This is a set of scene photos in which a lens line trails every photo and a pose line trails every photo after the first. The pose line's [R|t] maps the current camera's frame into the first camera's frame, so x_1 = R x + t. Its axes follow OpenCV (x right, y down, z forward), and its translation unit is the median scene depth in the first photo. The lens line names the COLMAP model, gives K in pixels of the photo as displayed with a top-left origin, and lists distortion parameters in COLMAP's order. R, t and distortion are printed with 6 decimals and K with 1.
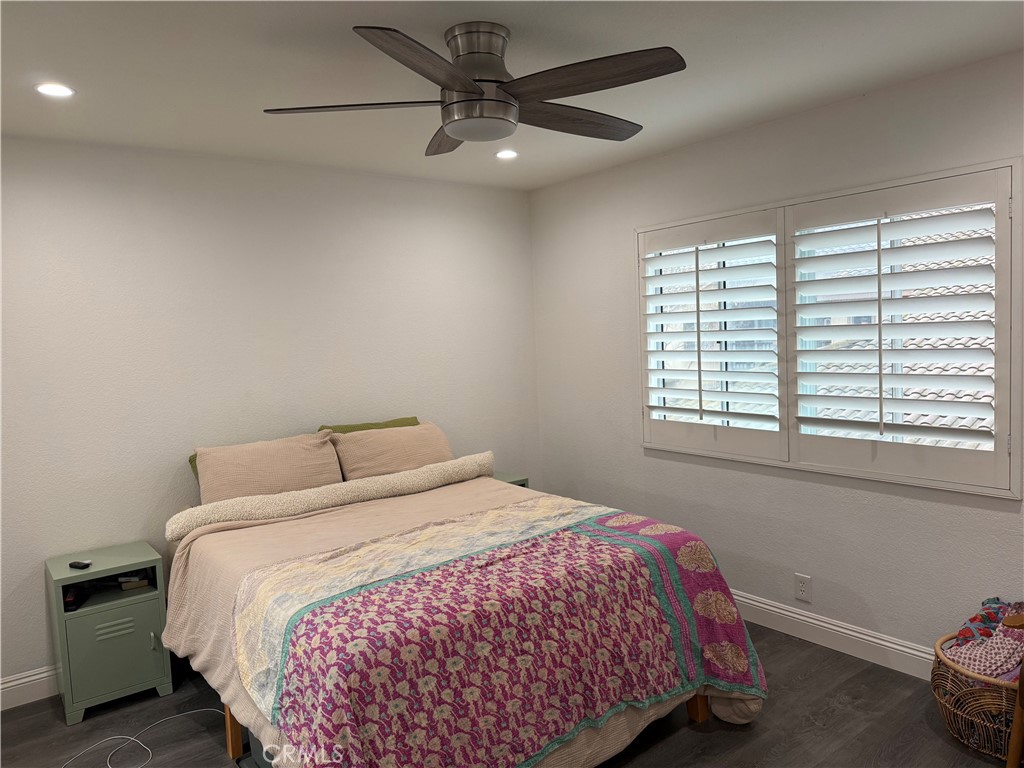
lens RADIAL K [[714.6, 0, 512.0], [0, 714.6, 384.0], [0, 0, 1]] dist [0.072591, -0.064715]
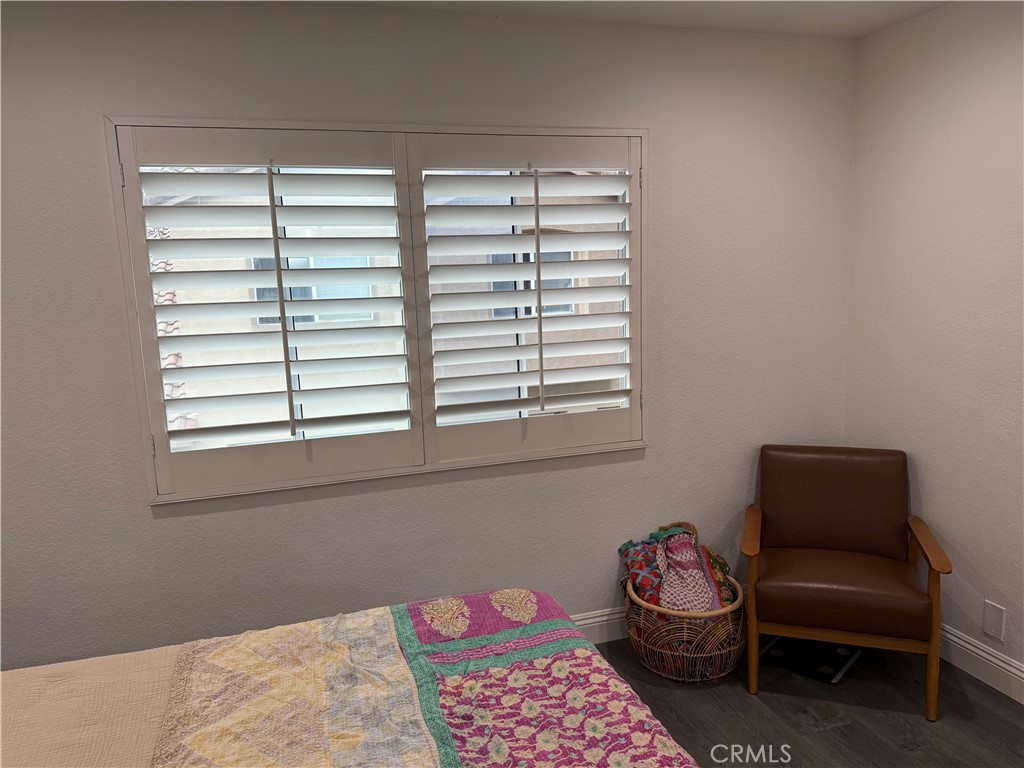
lens RADIAL K [[714.6, 0, 512.0], [0, 714.6, 384.0], [0, 0, 1]] dist [0.072591, -0.064715]
pose [[0.374452, -0.114443, 0.920157, -0.301102], [0.095354, 0.991846, 0.084555, -0.038825], [-0.922330, 0.056079, 0.382311, 0.615210]]
